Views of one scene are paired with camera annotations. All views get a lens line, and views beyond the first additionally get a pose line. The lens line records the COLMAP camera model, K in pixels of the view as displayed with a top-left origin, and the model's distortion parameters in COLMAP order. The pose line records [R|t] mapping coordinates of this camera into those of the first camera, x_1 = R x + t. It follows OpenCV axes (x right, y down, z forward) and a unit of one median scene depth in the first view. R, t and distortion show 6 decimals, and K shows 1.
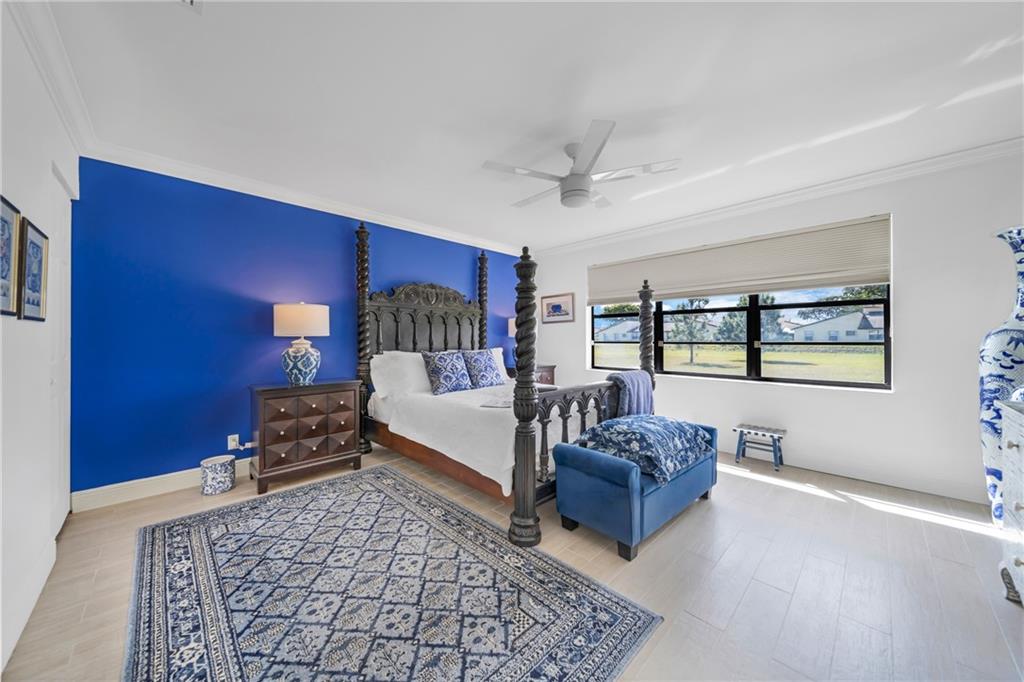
lens RADIAL K [[353.9, 0, 512.0], [0, 353.9, 338.2], [0, 0, 1]] dist [0.002041, -0.000941]
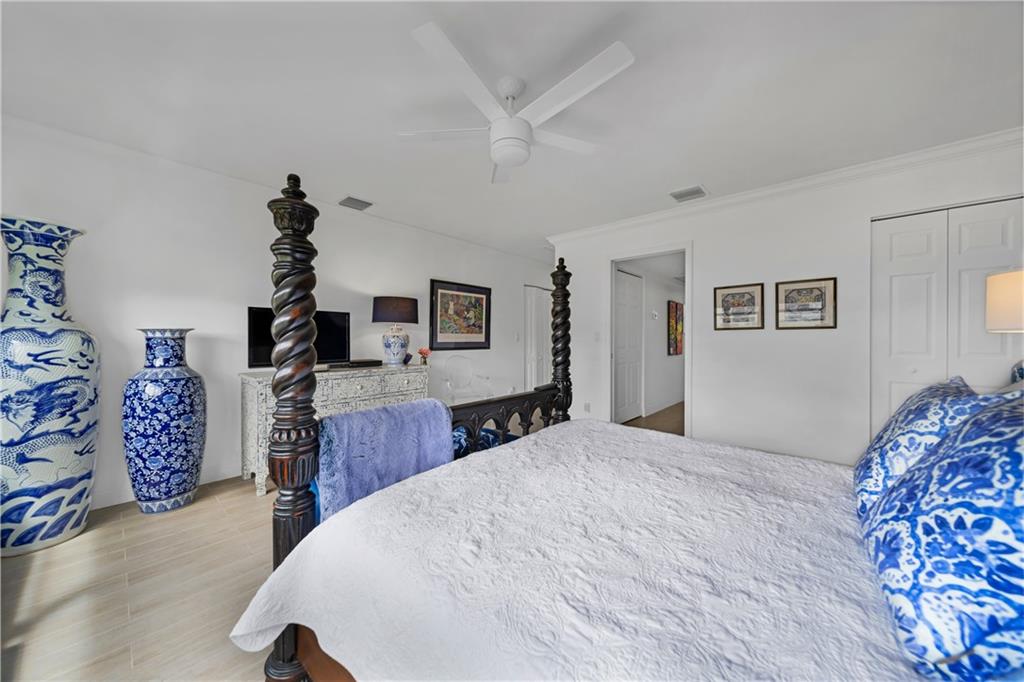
lens RADIAL K [[353.9, 0, 511.8], [0, 353.9, 341.3], [0, 0, 1]] dist [0.002041, -0.000941]
pose [[-0.996044, -0.001453, -0.088845, 0.283189], [-0.001156, 0.999994, -0.003400, 0.009776], [0.088850, -0.003284, -0.996040, 2.048018]]
